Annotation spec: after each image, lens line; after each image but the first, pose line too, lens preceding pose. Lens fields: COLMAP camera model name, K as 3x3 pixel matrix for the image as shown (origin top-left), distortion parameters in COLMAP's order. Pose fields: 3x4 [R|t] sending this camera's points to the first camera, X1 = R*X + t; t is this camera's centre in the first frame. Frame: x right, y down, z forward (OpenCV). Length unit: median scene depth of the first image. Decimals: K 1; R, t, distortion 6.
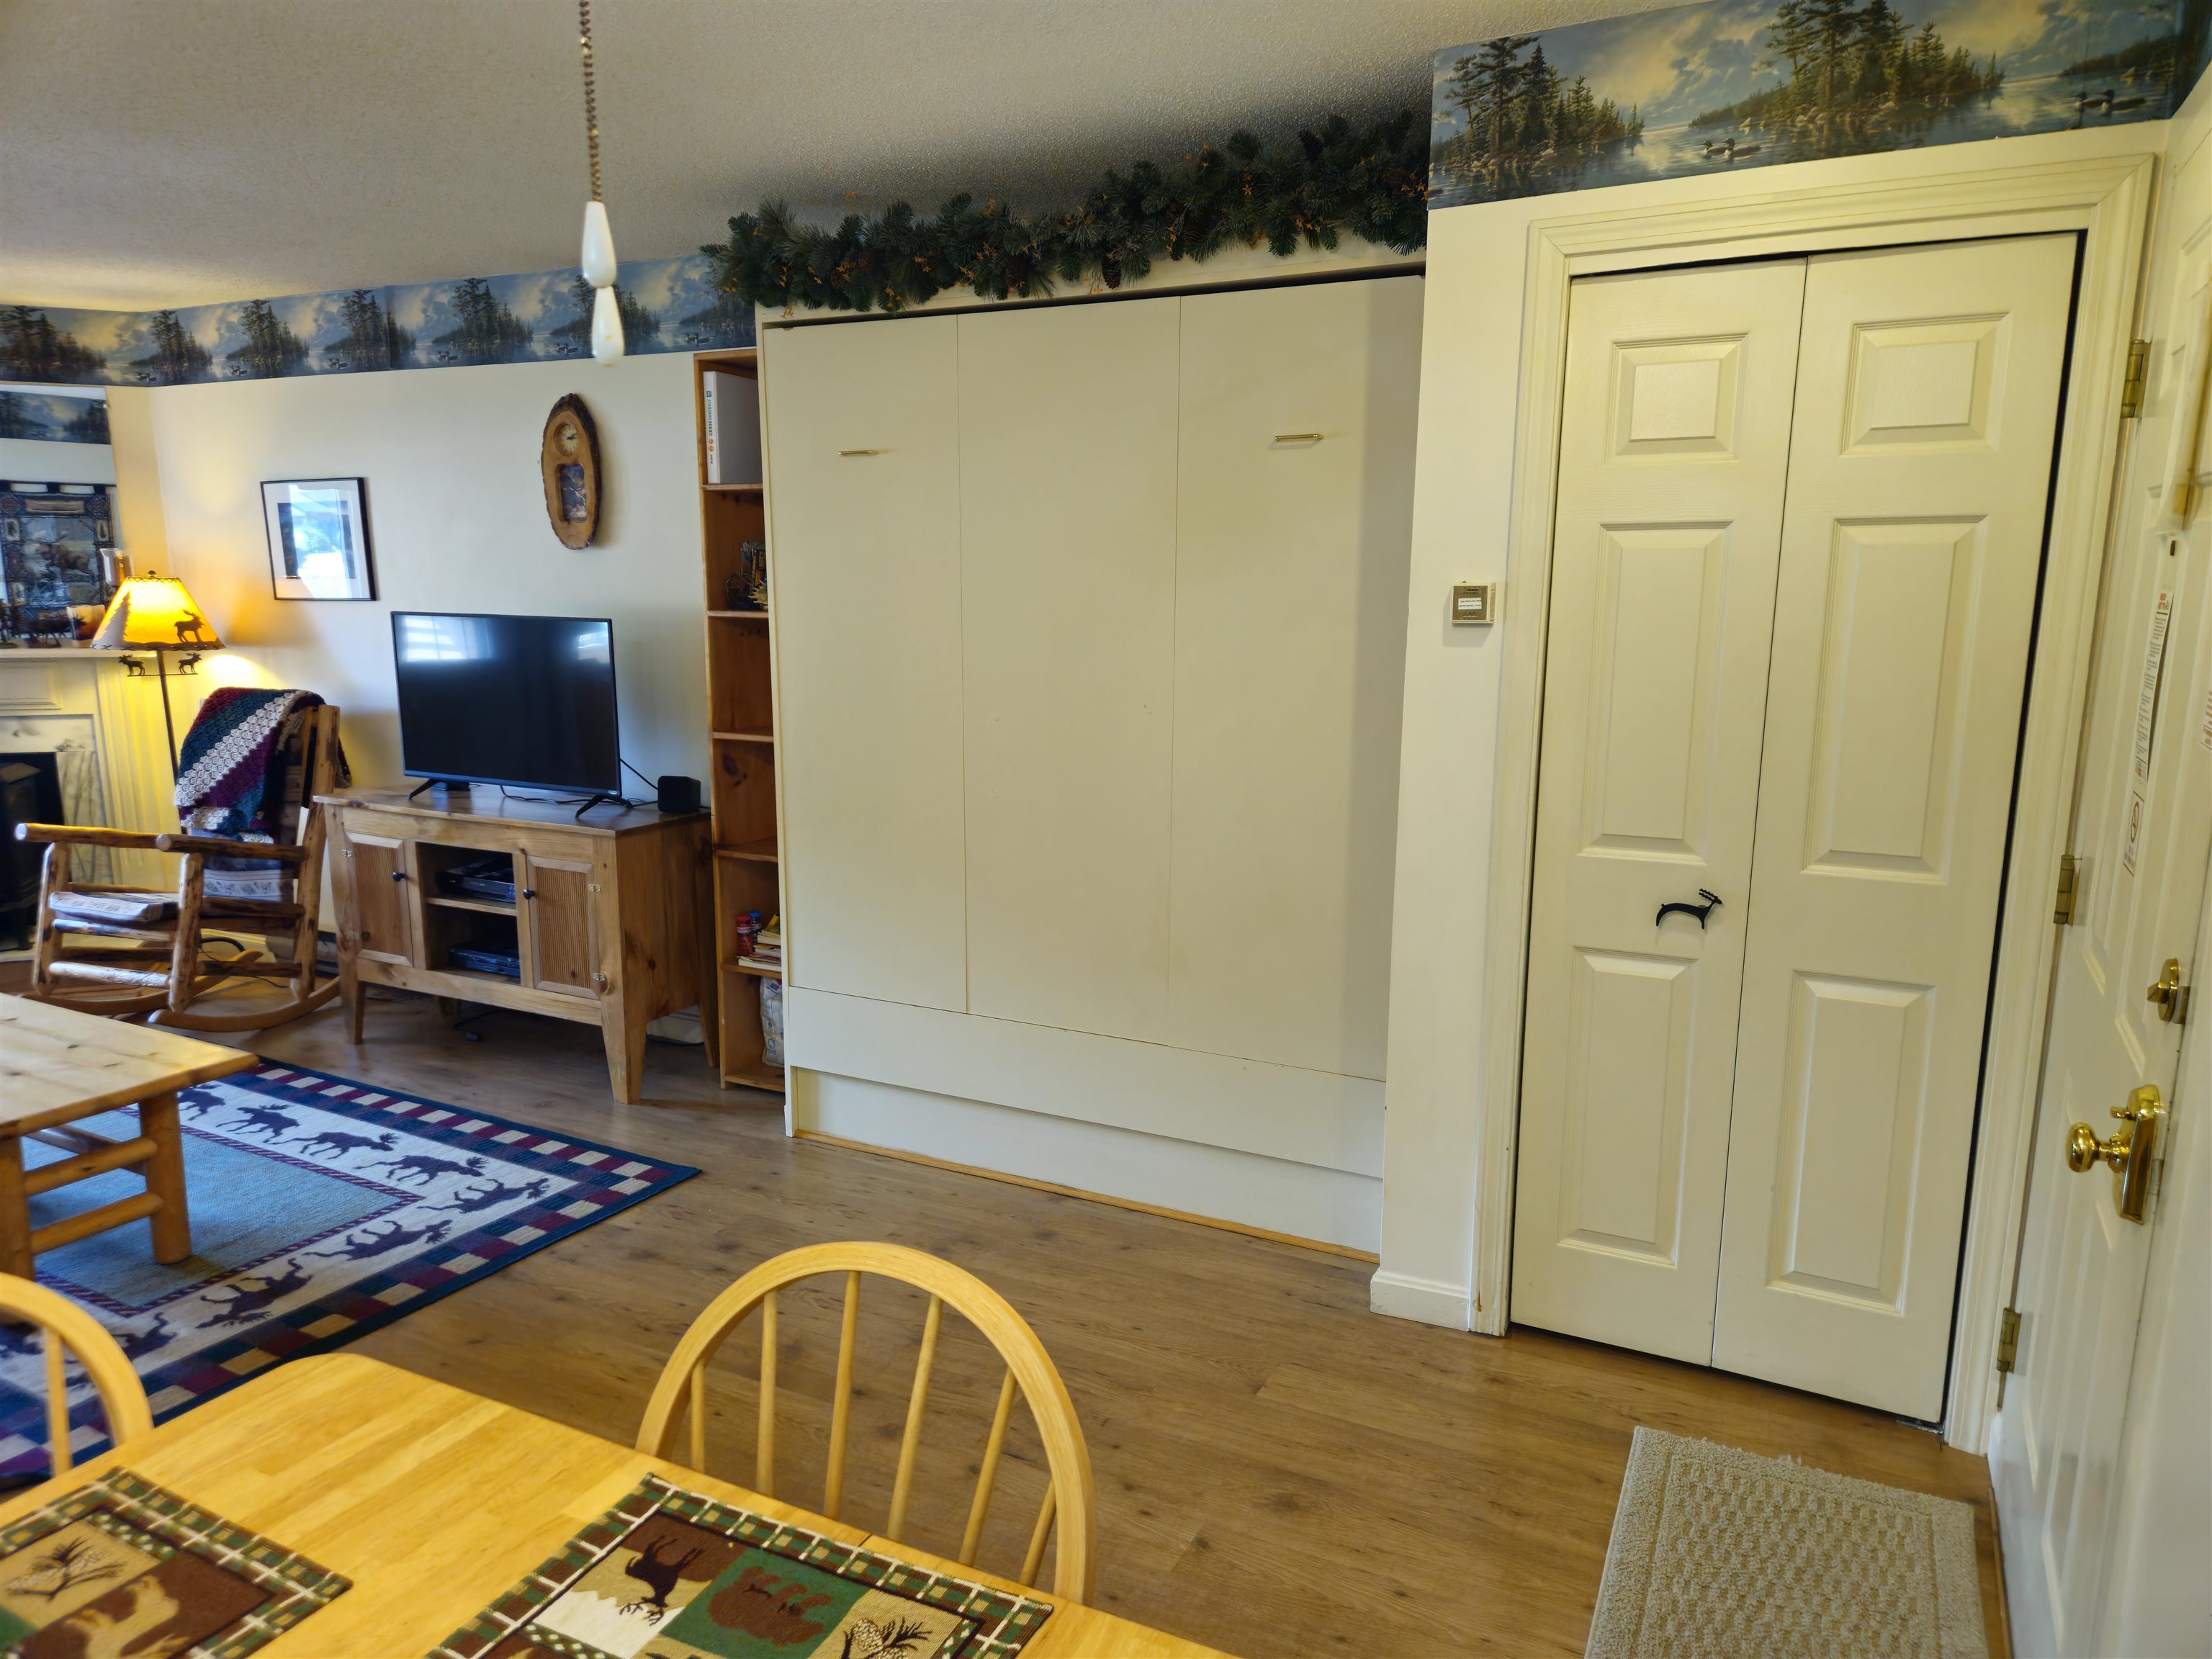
lens RADIAL K [[1476.5, 0, 1095.0], [0, 1476.5, 849.9], [0, 0, 1]] dist [0.077249, -0.067718]
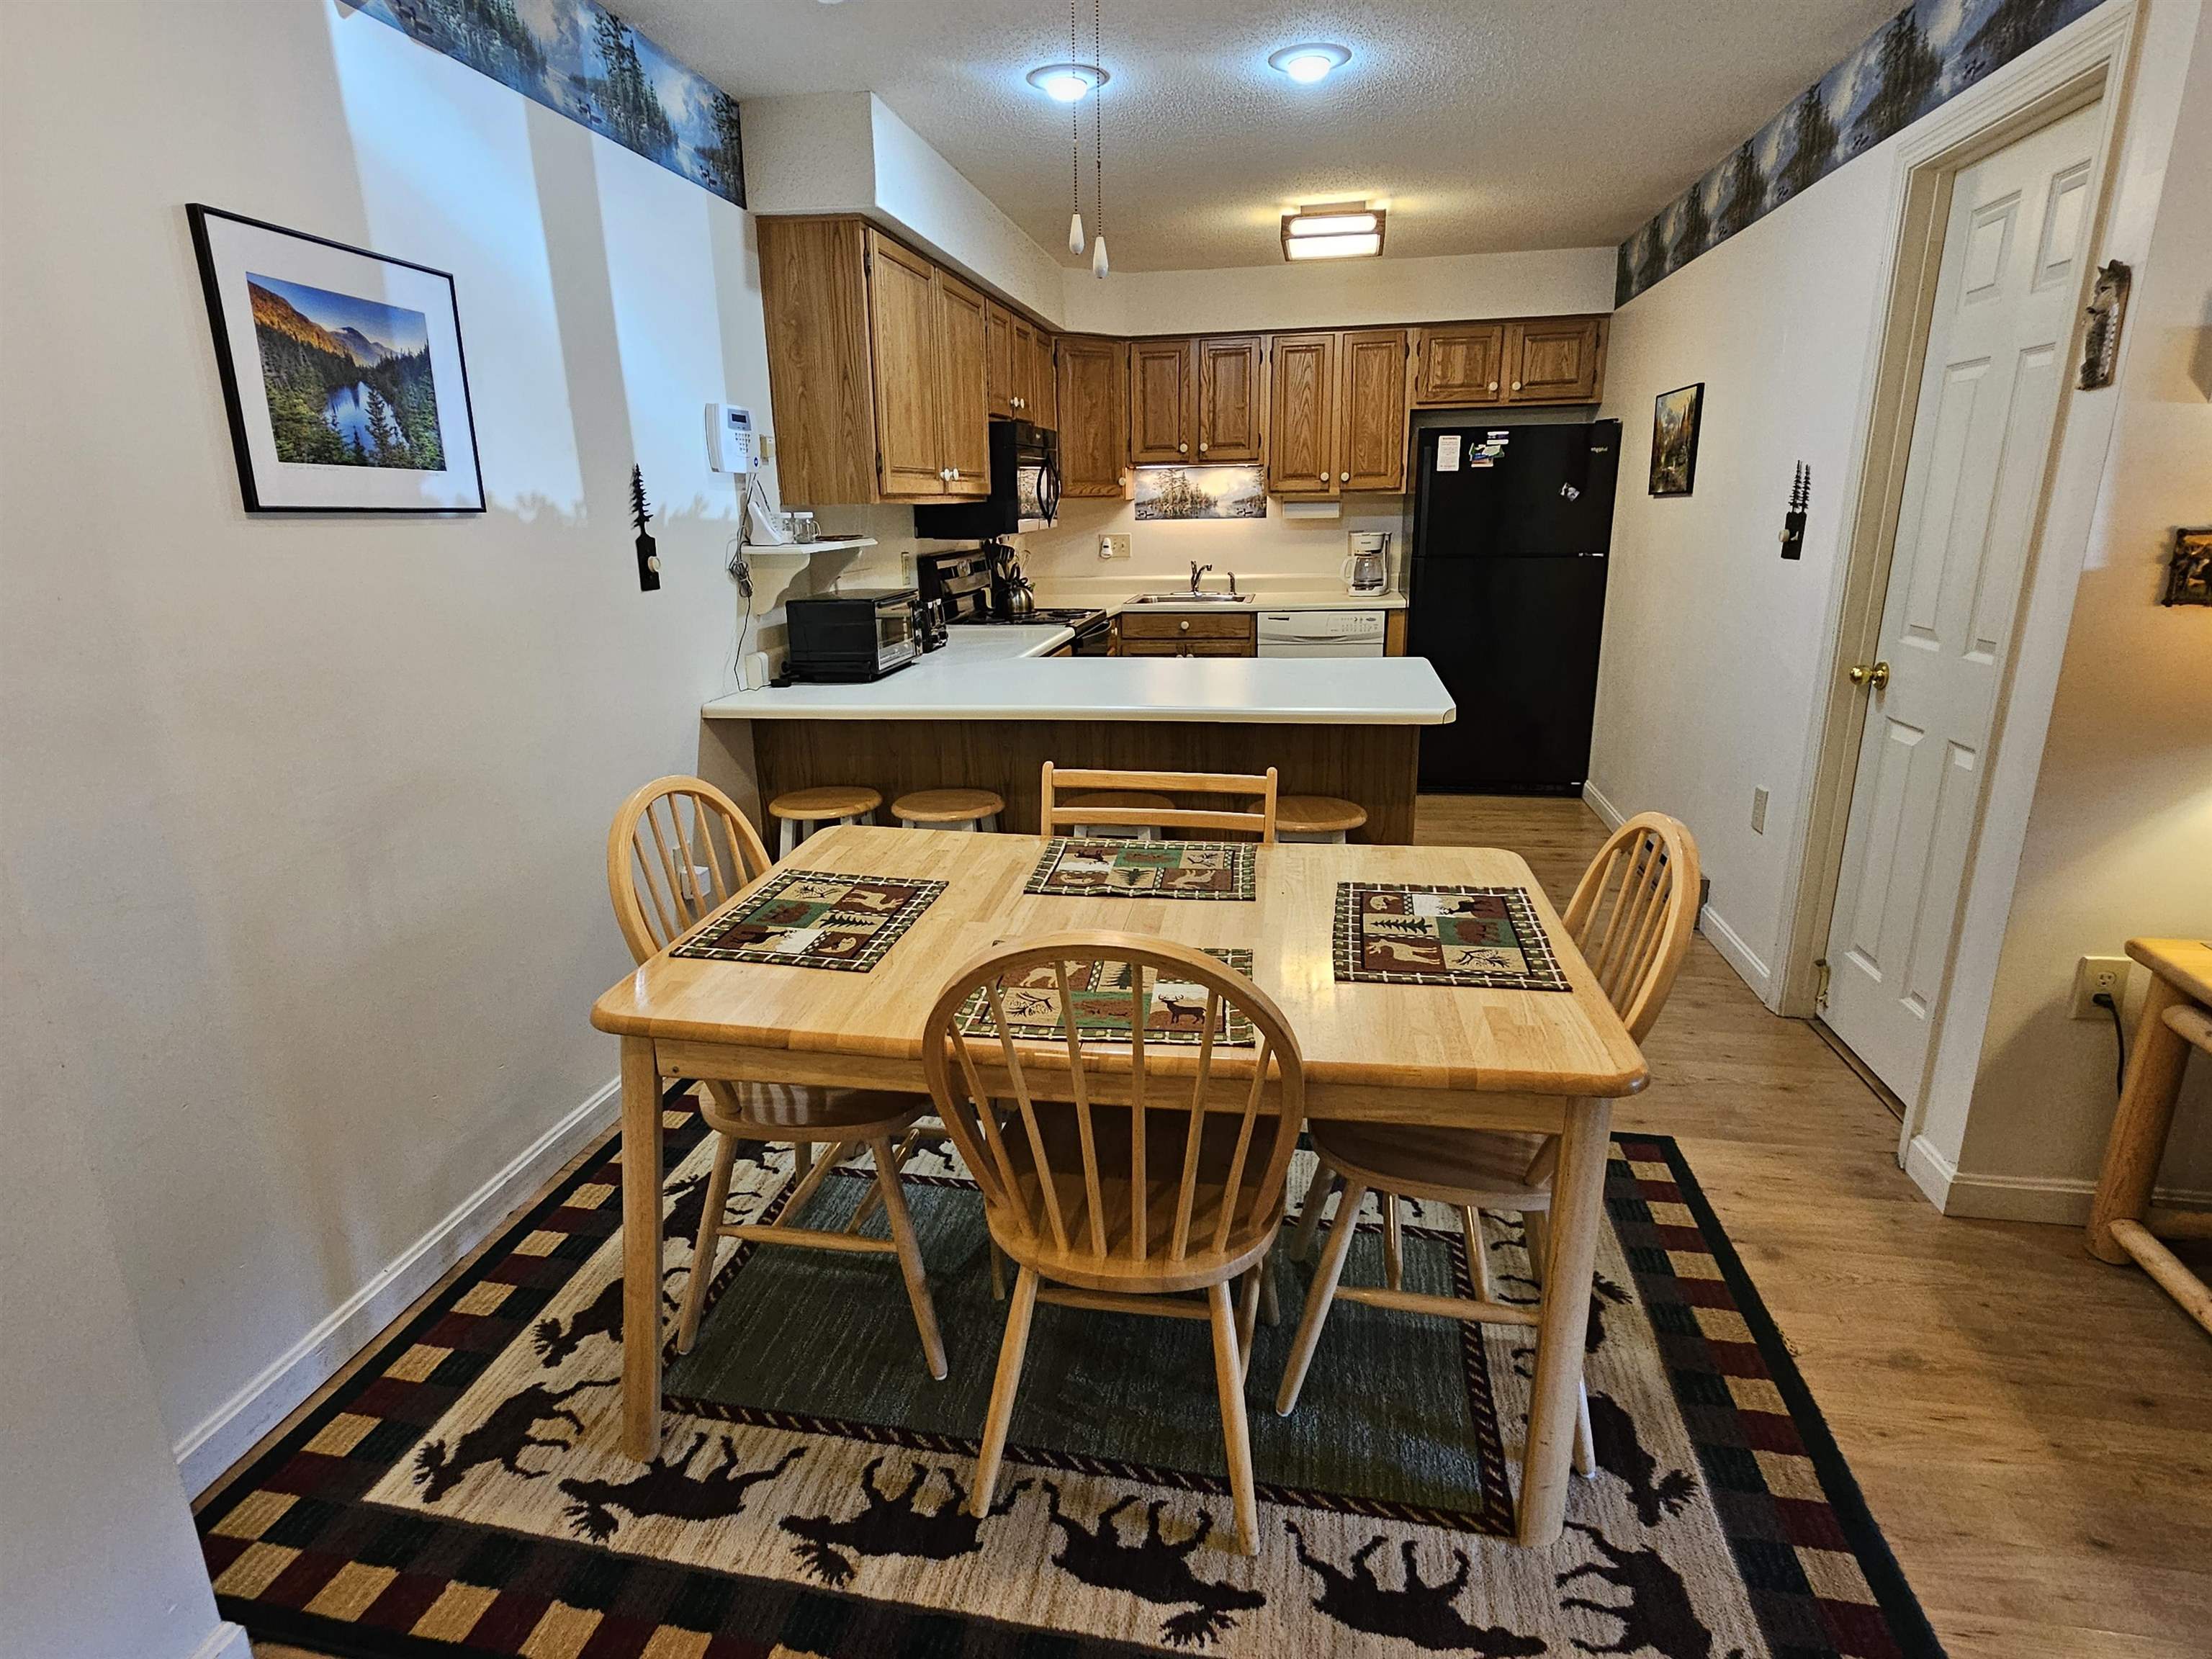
lens RADIAL K [[1184.6, 0, 1092.8], [0, 1184.6, 835.3], [0, 0, 1]] dist [0.000560, 0.000008]
pose [[-0.955824, 0.090748, -0.279581, 0.042930], [-0.044382, 0.895689, 0.442461, -0.074843], [0.290570, 0.435323, -0.852093, 0.563317]]
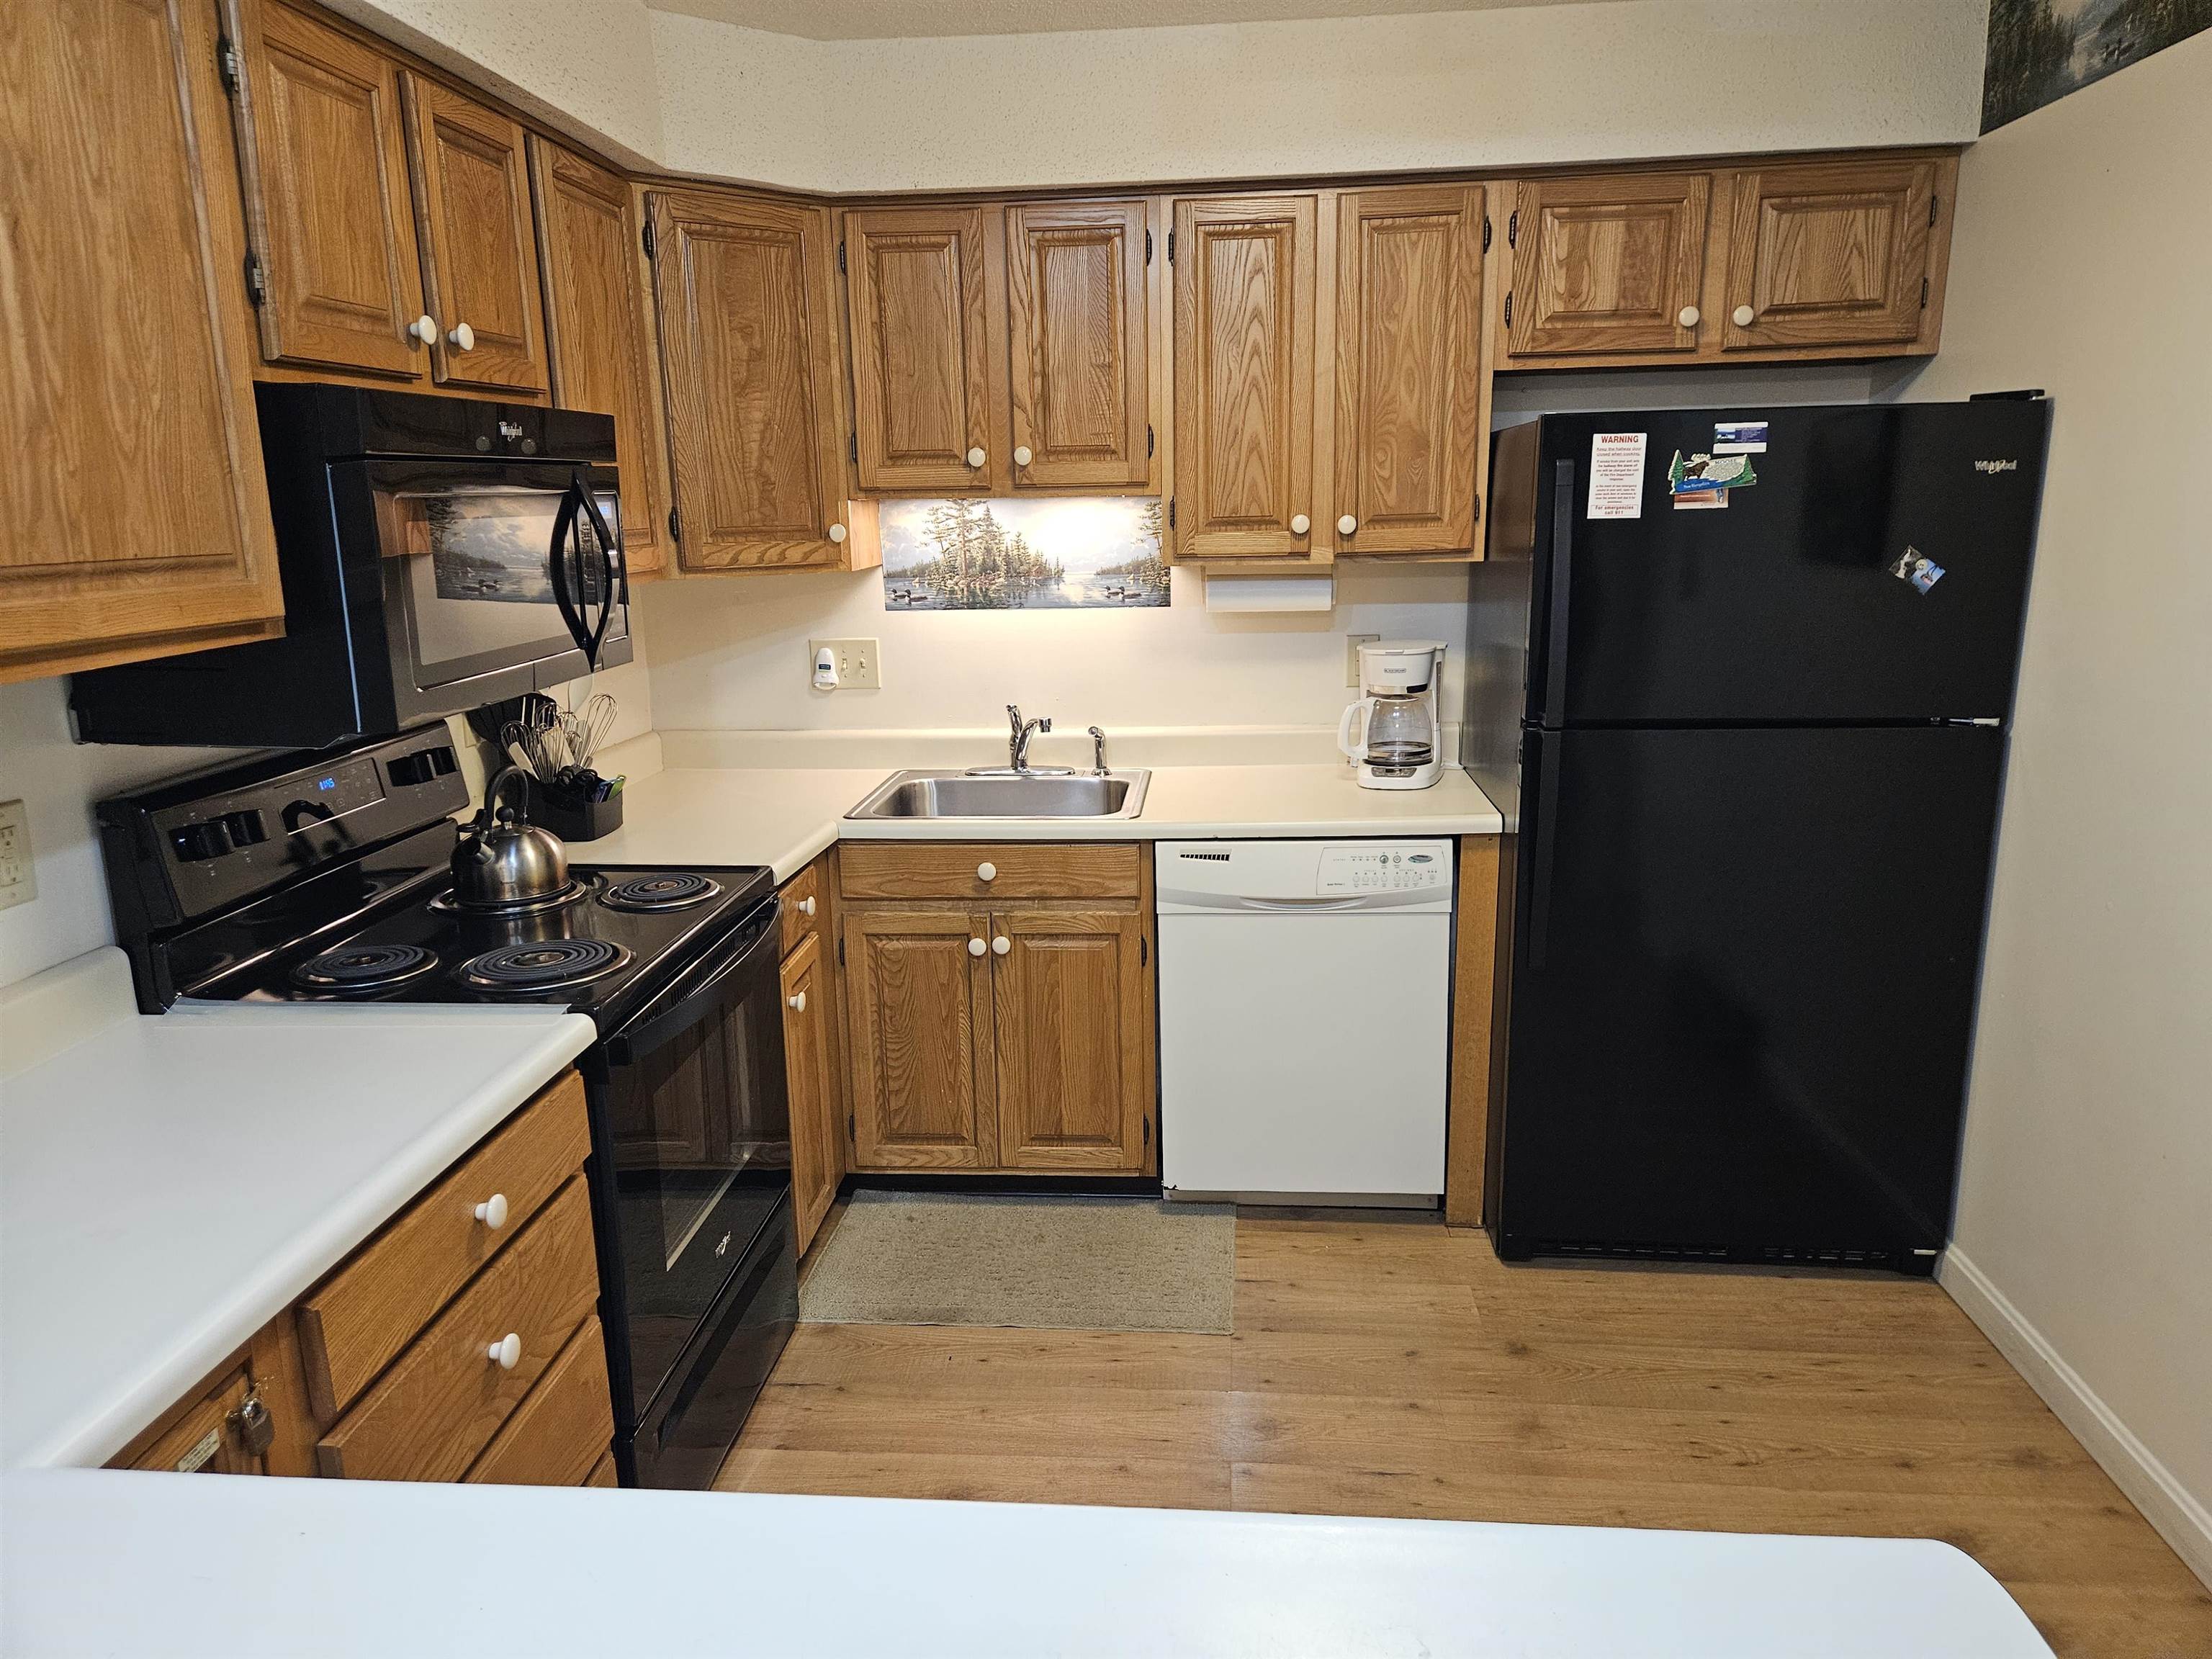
lens RADIAL K [[1476.5, 0, 1099.3], [0, 1476.5, 836.6], [0, 0, 1]] dist [0.077249, -0.067718]
pose [[-0.924618, 0.095563, -0.368713, -0.245419], [-0.061515, 0.917844, 0.392146, 0.004440], [0.375896, 0.385267, -0.842776, -0.045187]]
